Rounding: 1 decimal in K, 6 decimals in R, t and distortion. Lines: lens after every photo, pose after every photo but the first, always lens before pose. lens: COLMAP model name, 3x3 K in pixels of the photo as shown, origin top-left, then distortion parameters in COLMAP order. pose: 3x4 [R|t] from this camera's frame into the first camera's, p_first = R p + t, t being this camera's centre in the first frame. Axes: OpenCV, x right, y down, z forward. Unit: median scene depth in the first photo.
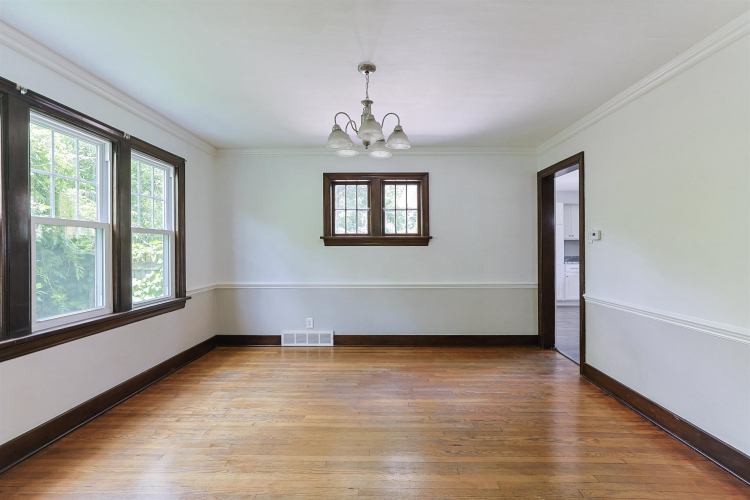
lens RADIAL K [[364.2, 0, 380.2], [0, 364.2, 248.9], [0, 0, 1]] dist [-0.028761, 0.016823]
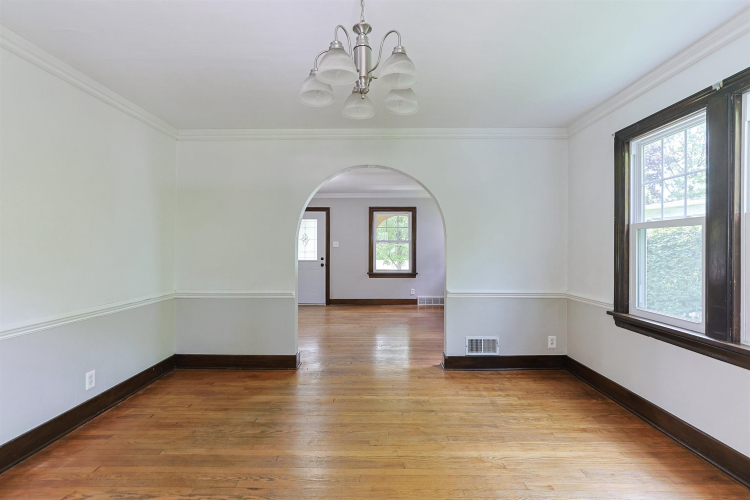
lens RADIAL K [[360.0, 0, 370.1], [0, 360.0, 248.1], [0, 0, 1]] dist [-0.000547, 0.000426]
pose [[-0.999908, 0.000190, 0.013581, -0.037958], [0.000170, 0.999999, -0.001454, -0.002120], [-0.013581, -0.001451, -0.999907, 1.067485]]
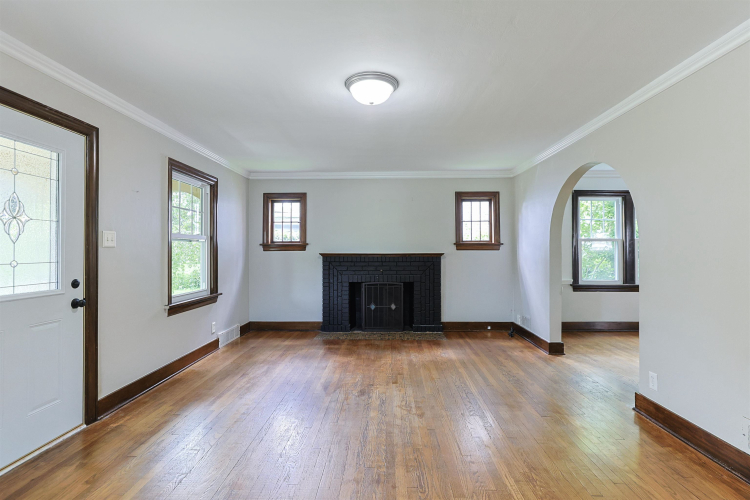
lens RADIAL K [[364.2, 0, 380.2], [0, 364.2, 248.9], [0, 0, 1]] dist [-0.028761, 0.016823]
pose [[-0.008426, -0.004022, -0.999956, 0.909585], [-0.000315, 0.999992, -0.004019, -0.004180], [0.999964, 0.000281, -0.008427, -0.446359]]
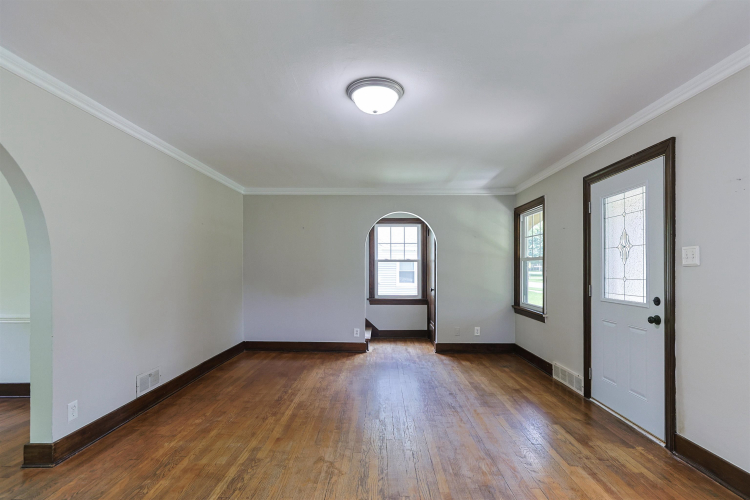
lens RADIAL K [[368.5, 0, 374.4], [0, 368.5, 267.8], [0, 0, 1]] dist [-0.006321, 0.000210]
pose [[0.003780, 0.004531, 0.999983, -0.431286], [0.001345, 0.999989, -0.004536, -0.004622], [-0.999992, 0.001362, 0.003774, -0.467749]]
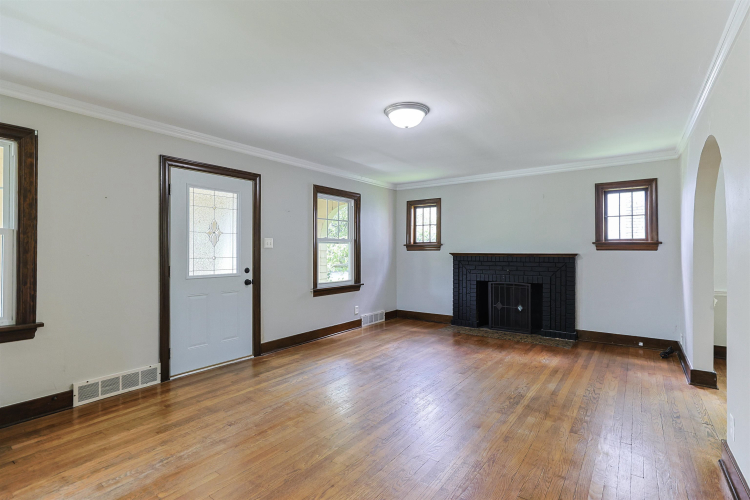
lens RADIAL K [[364.2, 0, 380.2], [0, 364.2, 248.9], [0, 0, 1]] dist [-0.028761, 0.016823]
pose [[-0.574730, -0.000769, -0.818343, 0.929443], [-0.001079, 0.999999, -0.000182, -0.008646], [0.818342, 0.000778, -0.574731, -0.045057]]
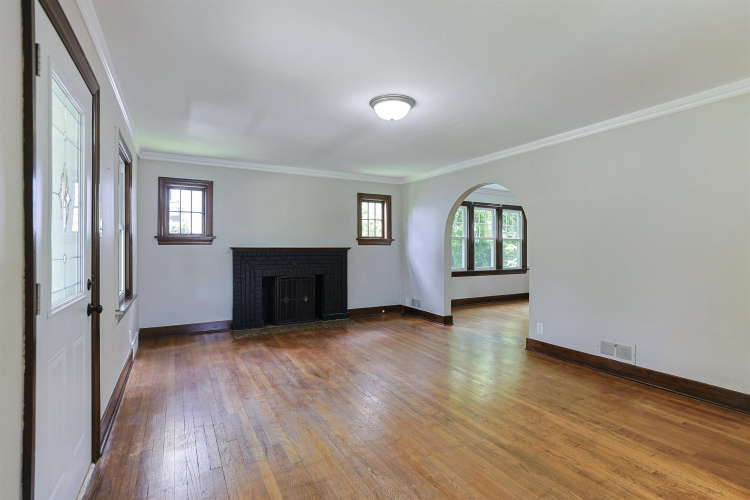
lens RADIAL K [[364.2, 0, 380.2], [0, 364.2, 248.9], [0, 0, 1]] dist [-0.028761, 0.016823]
pose [[0.510729, 0.011811, -0.859661, 0.909680], [-0.006649, 0.999930, 0.009788, -0.003448], [0.859716, 0.000717, 0.510771, -0.907112]]
